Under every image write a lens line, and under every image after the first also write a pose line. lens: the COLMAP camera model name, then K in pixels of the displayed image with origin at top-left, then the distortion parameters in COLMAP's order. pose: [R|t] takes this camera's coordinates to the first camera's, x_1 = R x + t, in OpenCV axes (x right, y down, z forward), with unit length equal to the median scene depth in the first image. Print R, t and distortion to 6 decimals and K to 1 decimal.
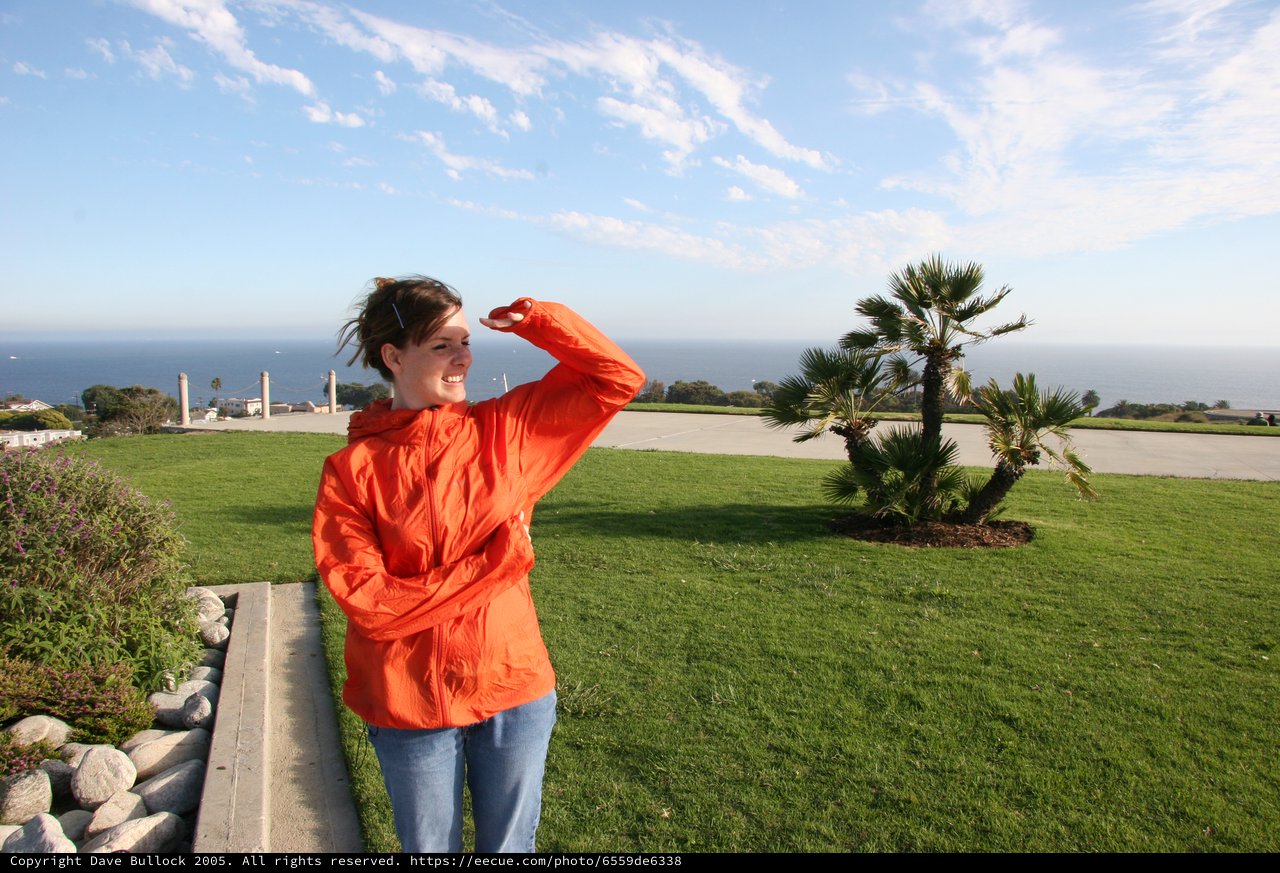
lens RADIAL K [[962.4, 0, 637.0], [0, 962.4, 435.9], [0, 0, 1]] dist [-0.184272, 0.125647]
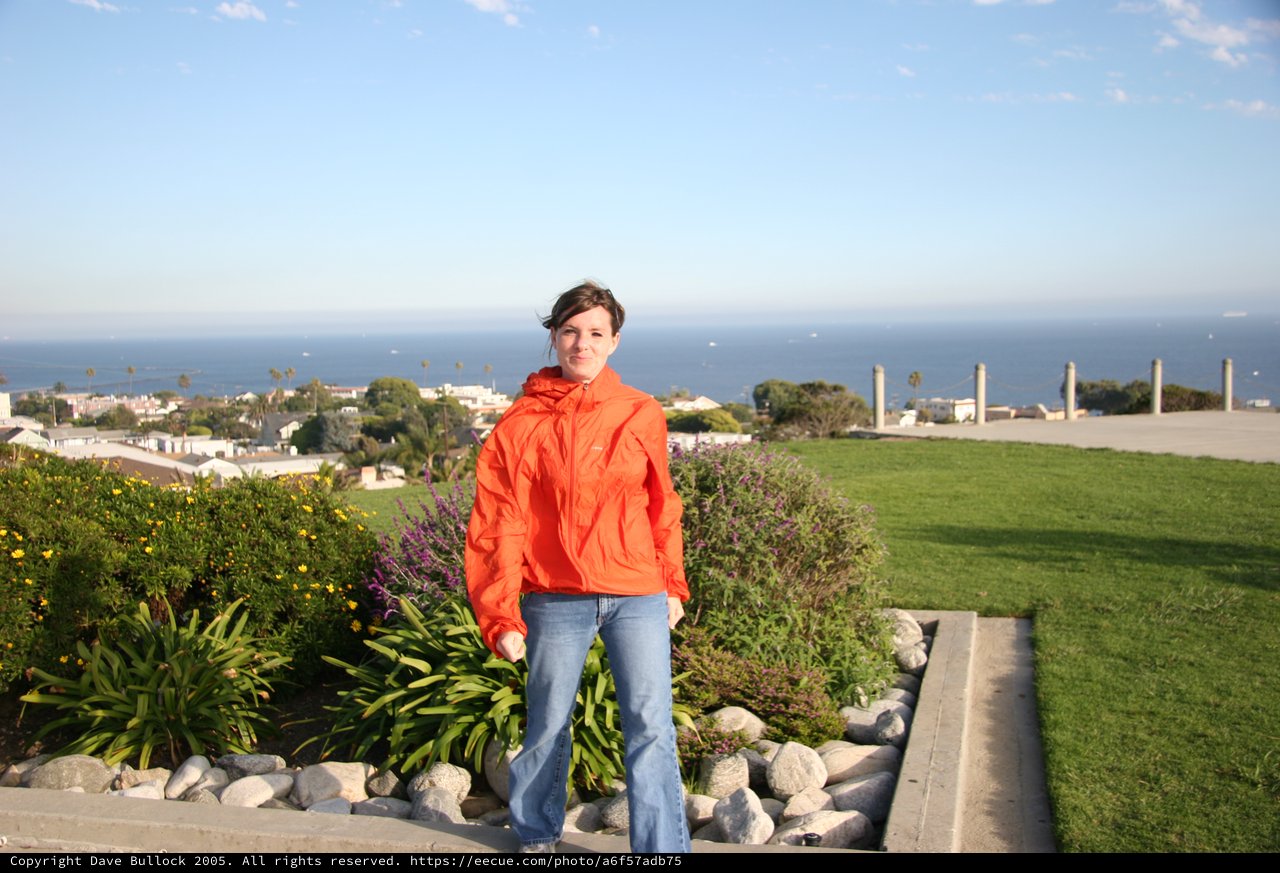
lens RADIAL K [[1415.7, 0, 596.7], [0, 1415.7, 429.6], [0, 0, 1]] dist [-0.057594, 0.201574]
pose [[0.800764, 0.022514, -0.598557, 0.123521], [-0.035506, 0.999320, -0.009913, 0.021784], [0.597927, 0.029190, 0.801019, -0.310316]]
